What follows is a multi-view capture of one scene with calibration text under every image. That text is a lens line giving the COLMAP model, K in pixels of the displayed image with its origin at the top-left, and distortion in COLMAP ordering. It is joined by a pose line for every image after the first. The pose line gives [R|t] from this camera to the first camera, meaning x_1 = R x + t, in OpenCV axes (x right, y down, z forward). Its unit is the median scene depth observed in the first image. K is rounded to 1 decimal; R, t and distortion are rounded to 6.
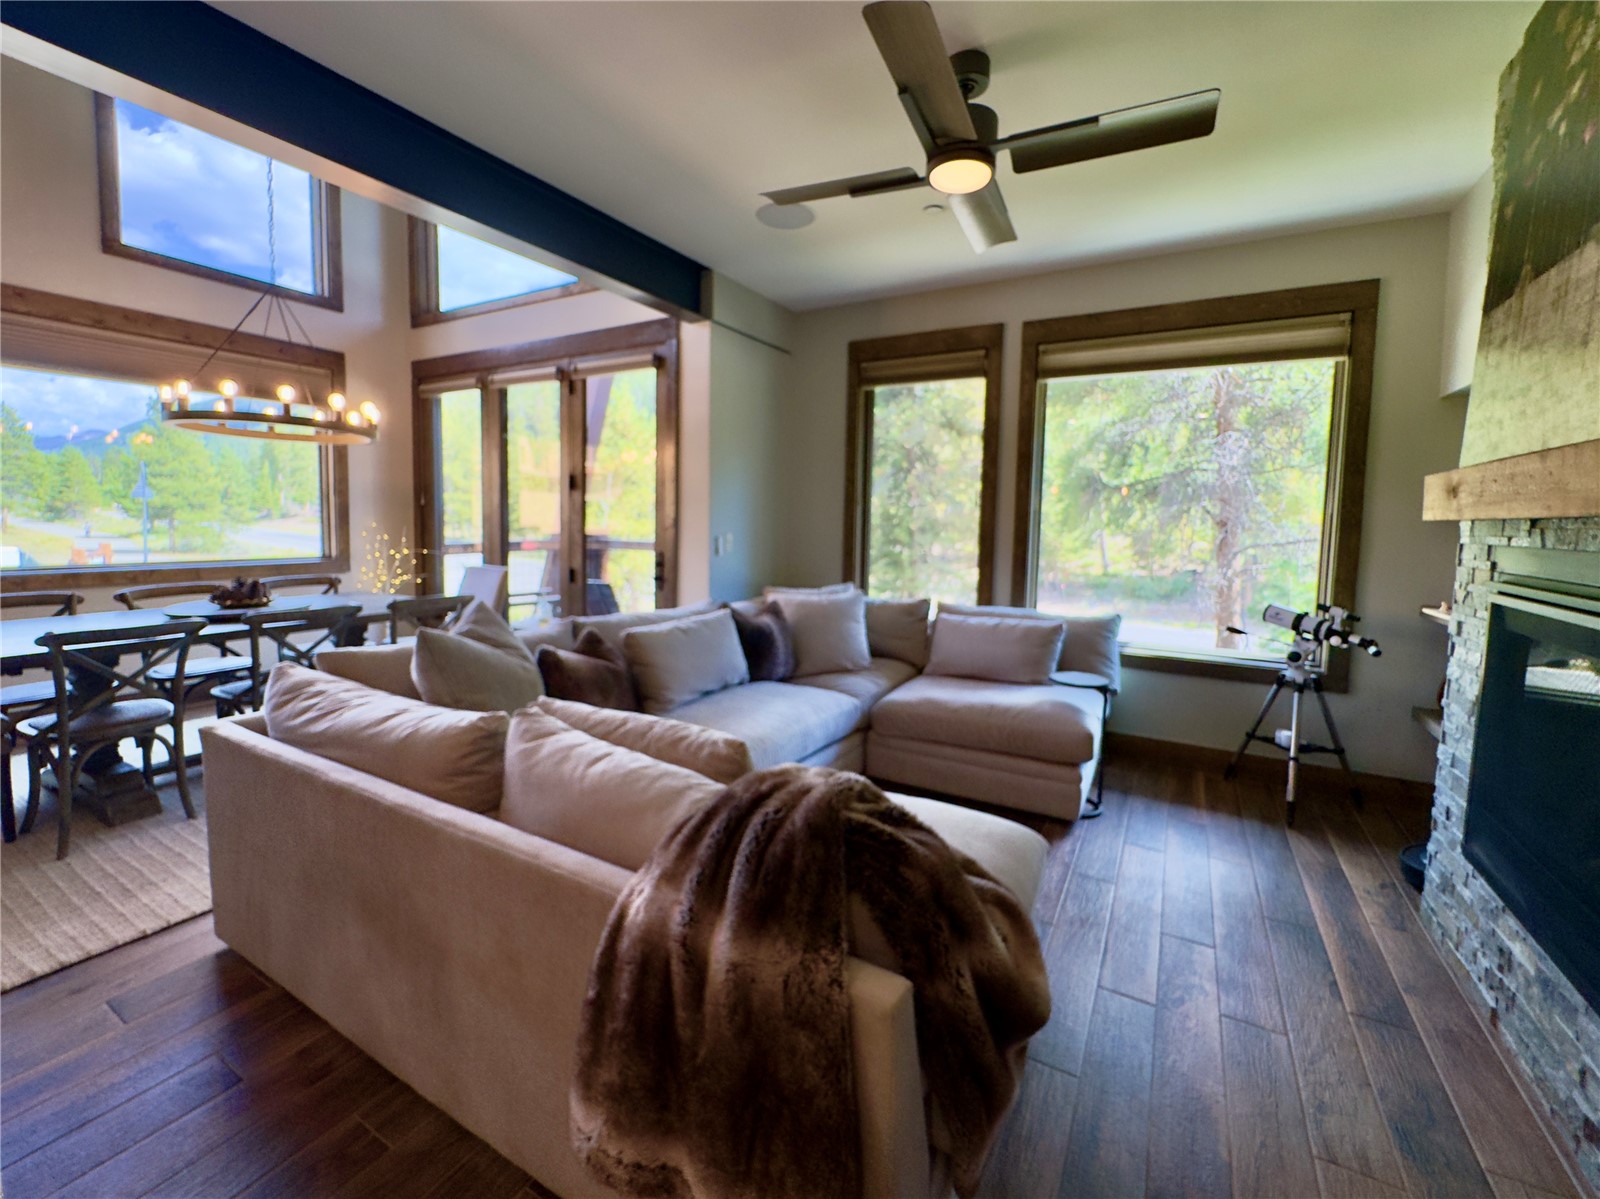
lens RADIAL K [[690.2, 0, 801.1], [0, 690.2, 565.0], [0, 0, 1]] dist [0.003223, 0.000407]
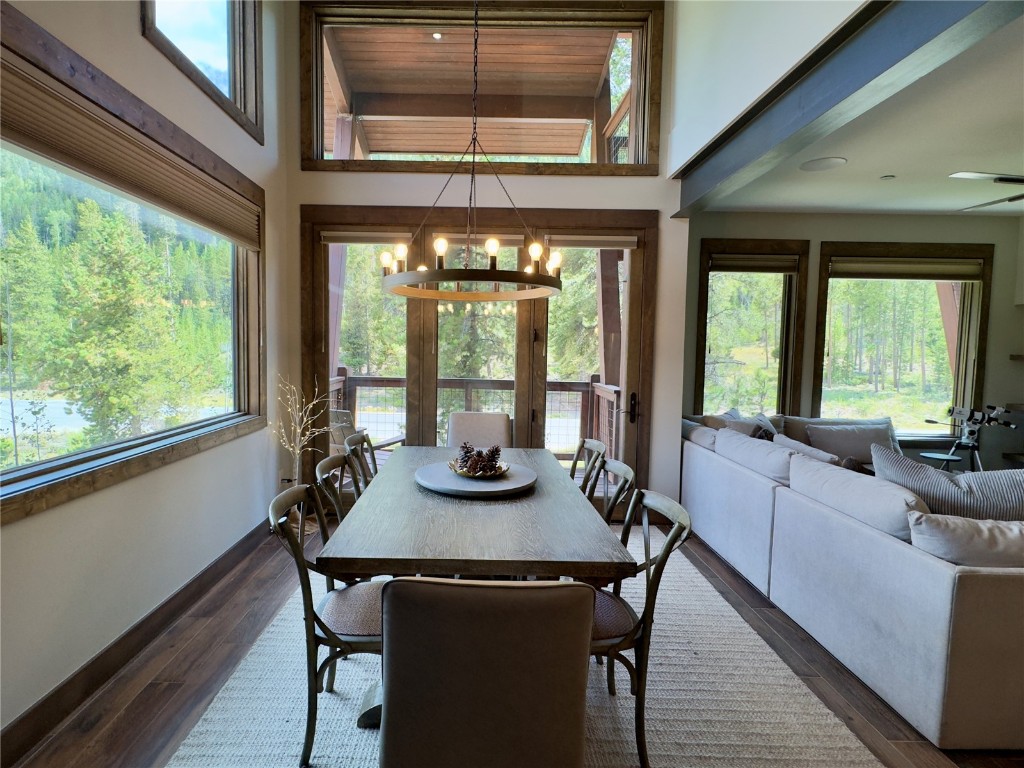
lens RADIAL K [[531.9, 0, 474.4], [0, 531.9, 381.6], [0, 0, 1]] dist [-0.001813, 0.000169]
pose [[0.872721, -0.031172, 0.487223, -0.963935], [0.032602, 0.999453, 0.005548, -0.052056], [-0.487129, 0.011043, 0.873260, 0.293145]]
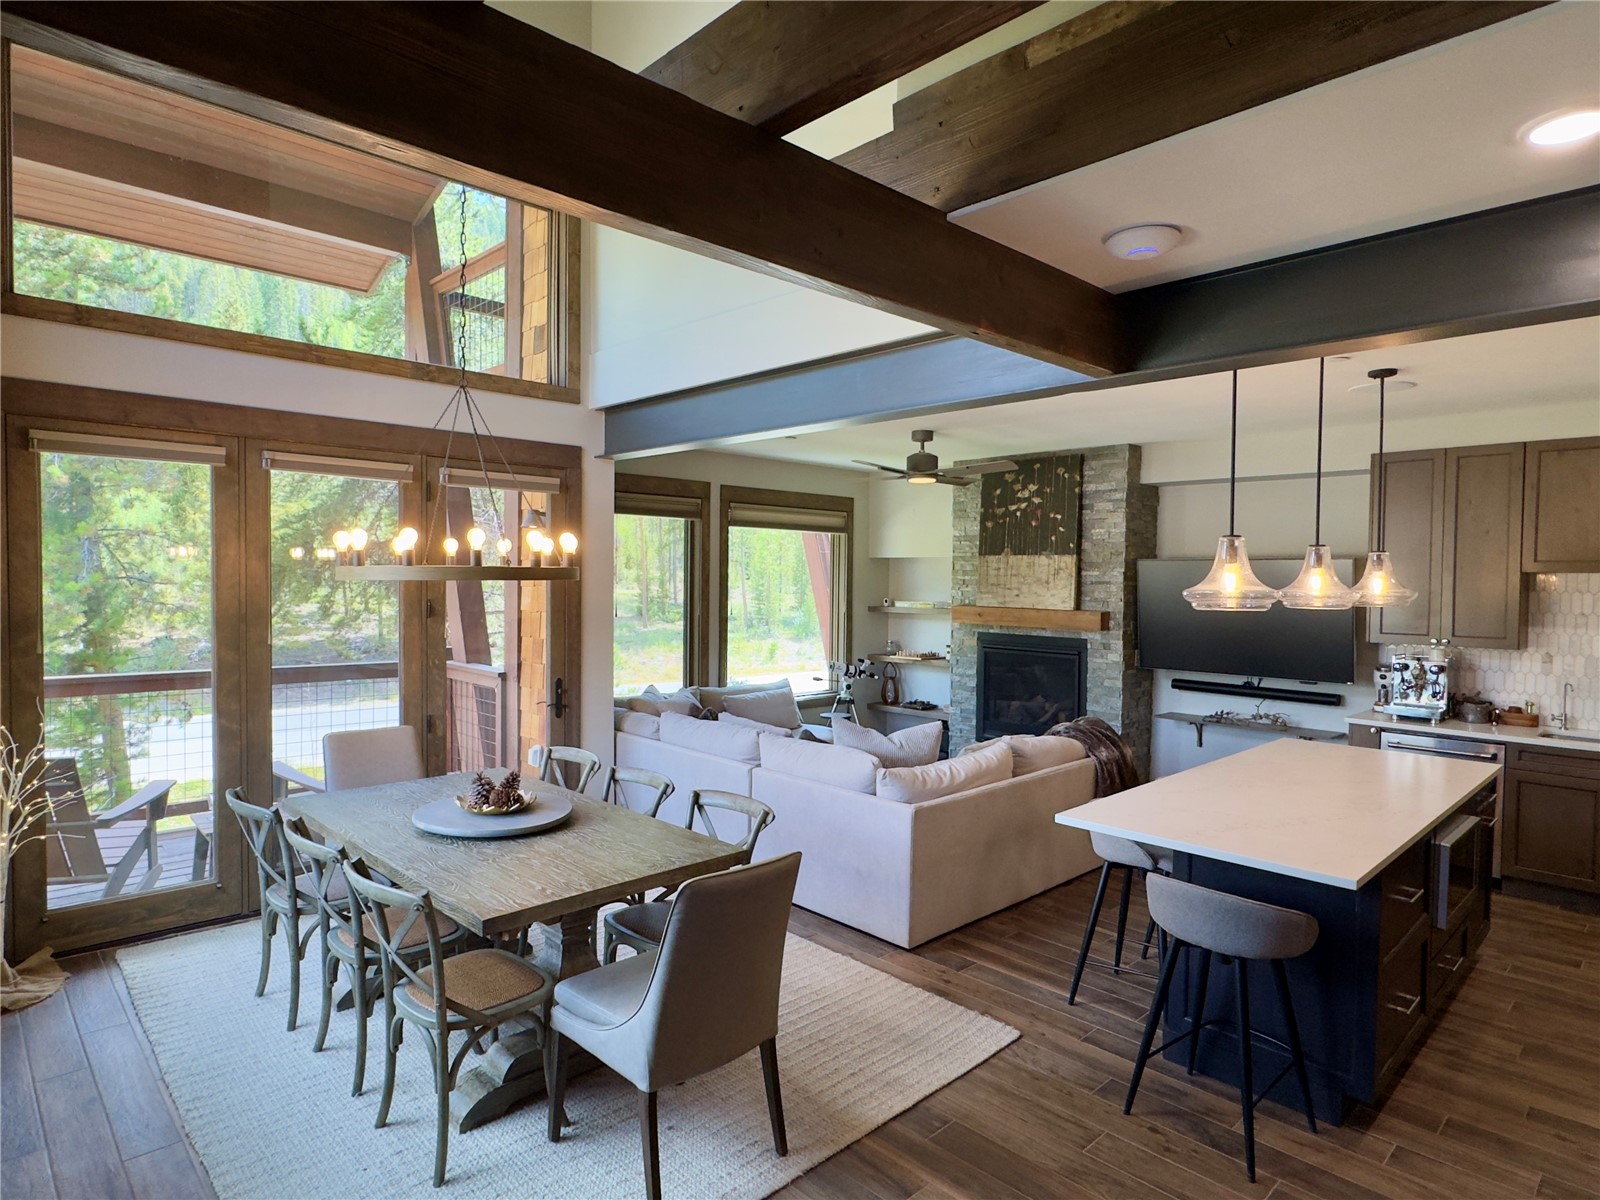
lens RADIAL K [[899.8, 0, 800.0], [0, 899.8, 600.0], [0, 0, 1]] dist [0.000688, -0.000175]
pose [[0.283832, -0.034944, 0.958237, -1.357511], [0.064124, 0.997790, 0.017393, -0.128314], [-0.956728, 0.056509, 0.285445, 0.308264]]
